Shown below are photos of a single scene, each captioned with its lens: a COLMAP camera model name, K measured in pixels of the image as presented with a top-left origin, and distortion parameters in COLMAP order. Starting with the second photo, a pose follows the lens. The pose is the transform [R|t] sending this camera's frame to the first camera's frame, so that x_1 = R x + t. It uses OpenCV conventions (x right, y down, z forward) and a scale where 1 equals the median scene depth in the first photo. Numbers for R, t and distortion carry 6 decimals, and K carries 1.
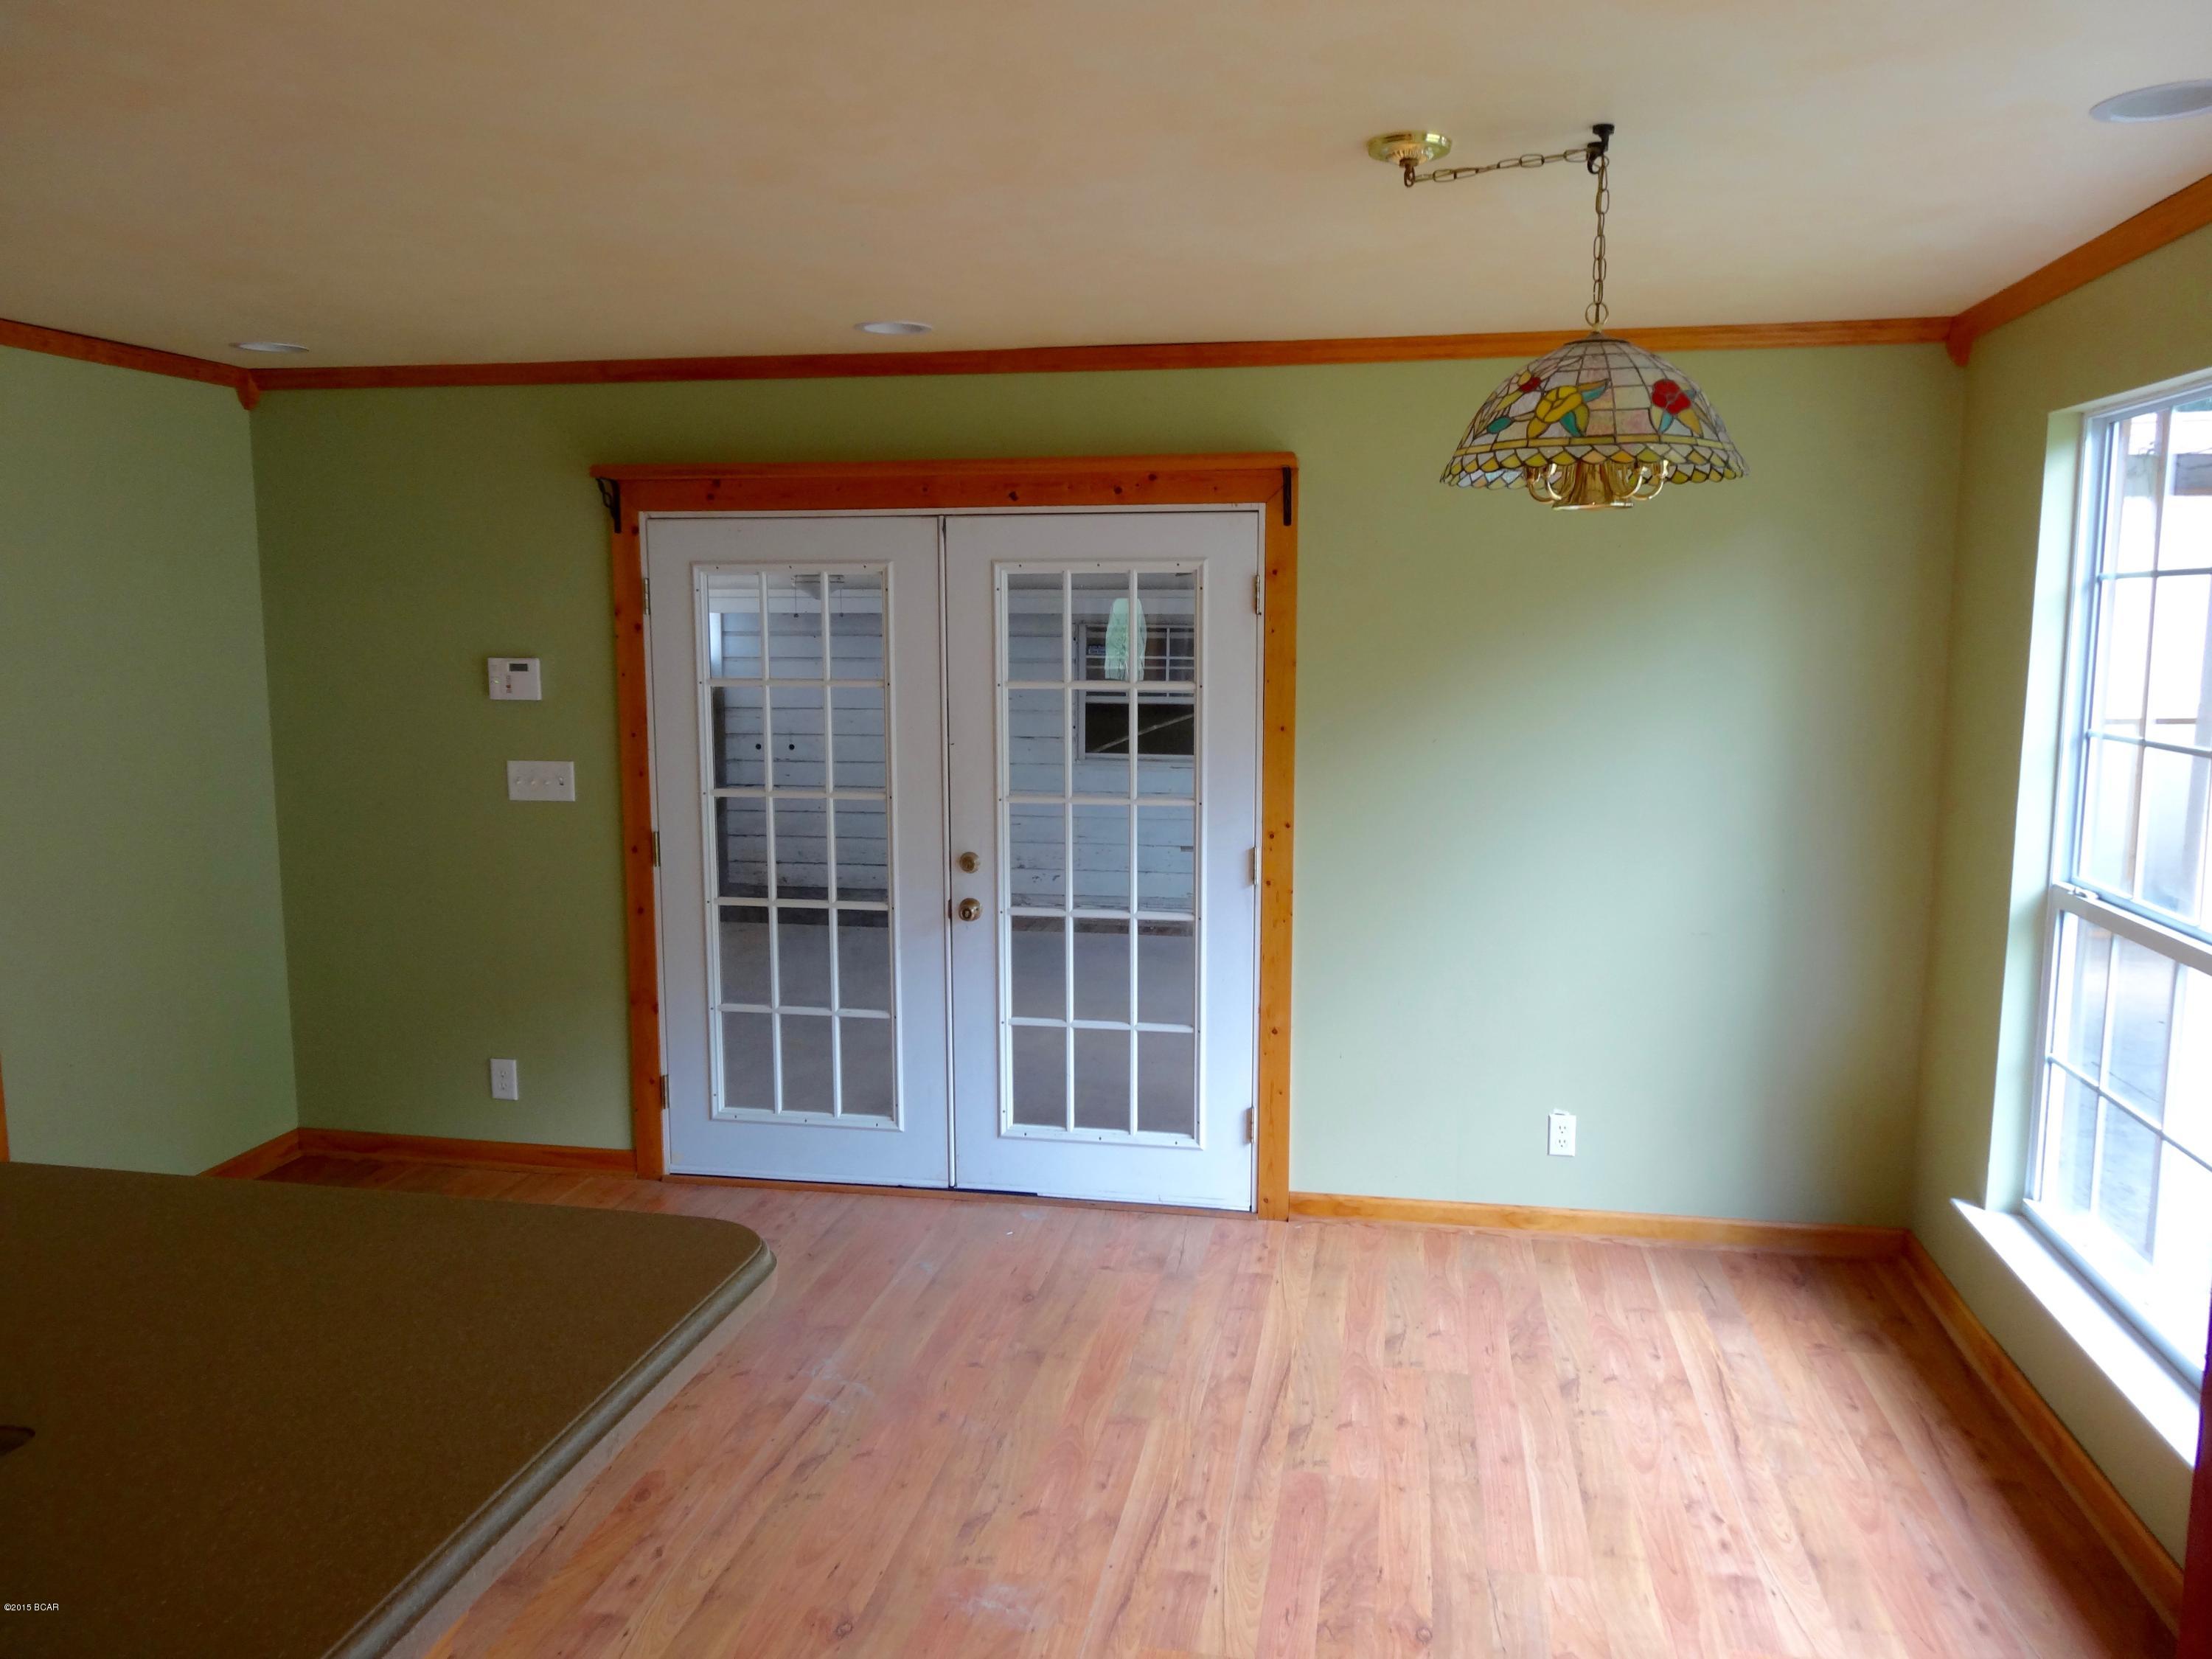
lens RADIAL K [[1610.6, 0, 1106.0], [0, 1610.6, 829.5], [0, 0, 1]] dist [0.000837, 0.000163]
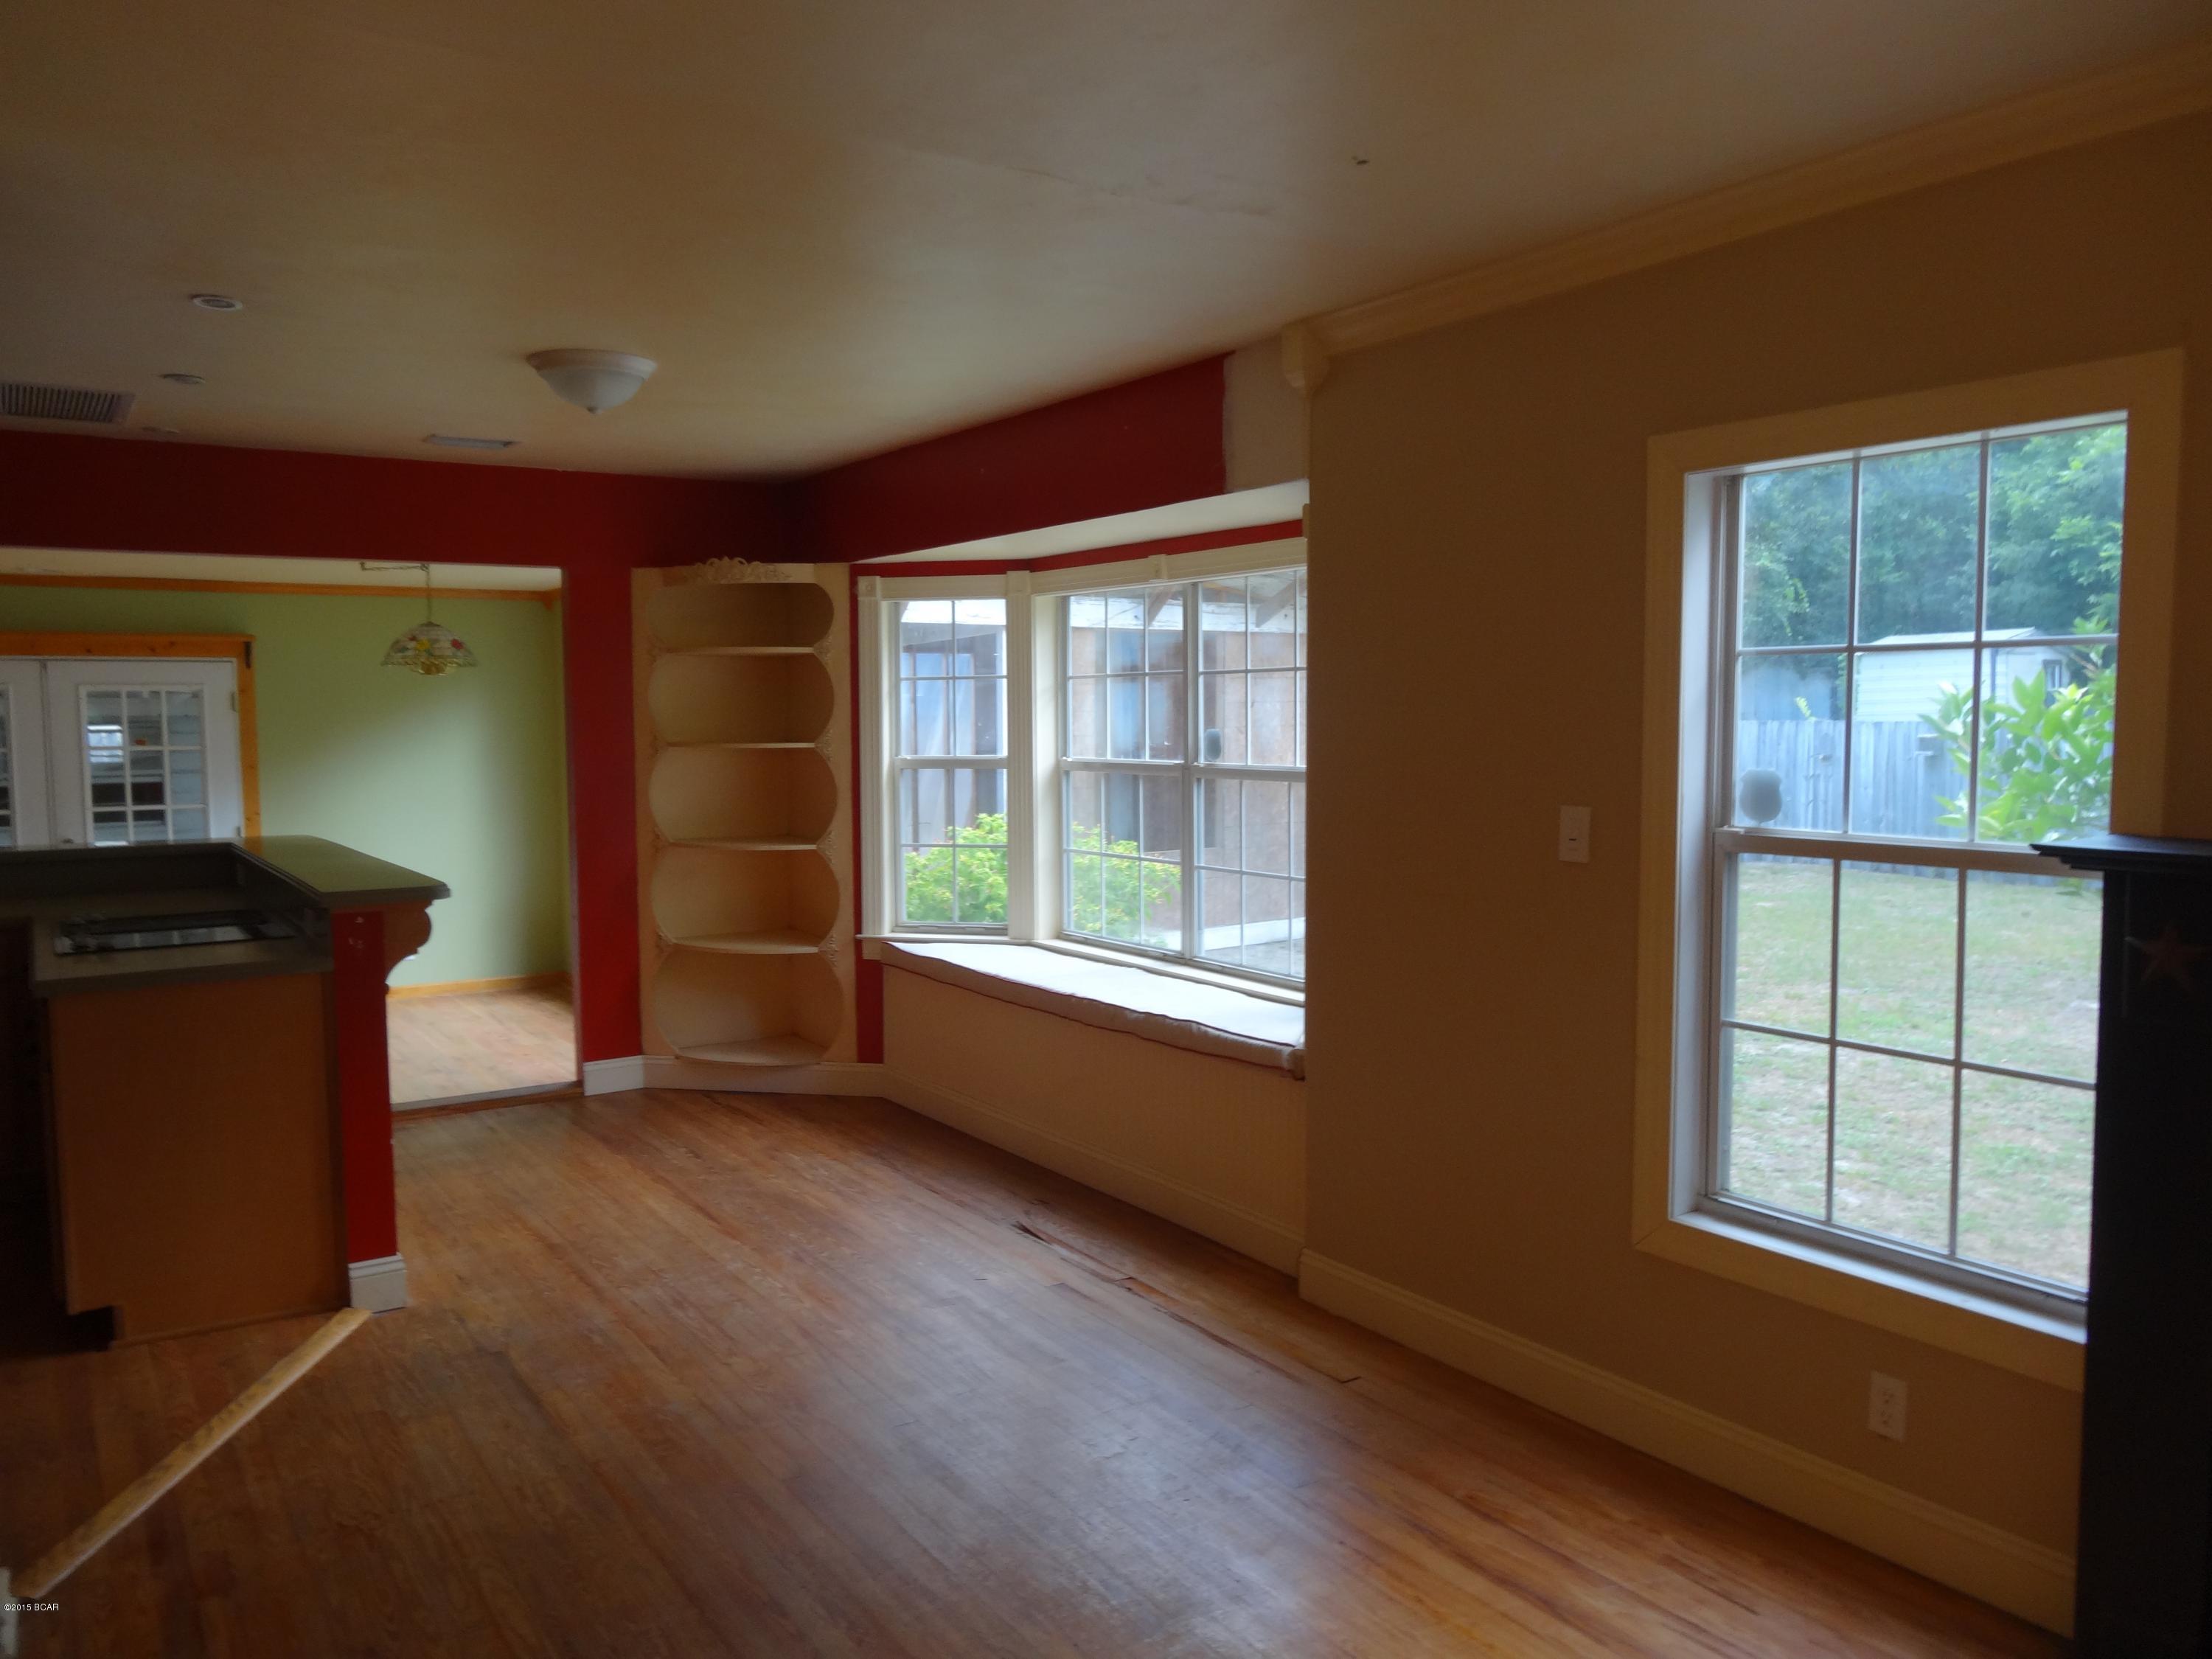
lens RADIAL K [[1610.6, 0, 1106.0], [0, 1610.6, 829.5], [0, 0, 1]] dist [0.000837, 0.000163]
pose [[0.709503, -0.059637, 0.702175, -0.577273], [0.101892, 0.994624, -0.018480, 0.170897], [-0.697297, 0.084658, 0.711765, -1.241718]]
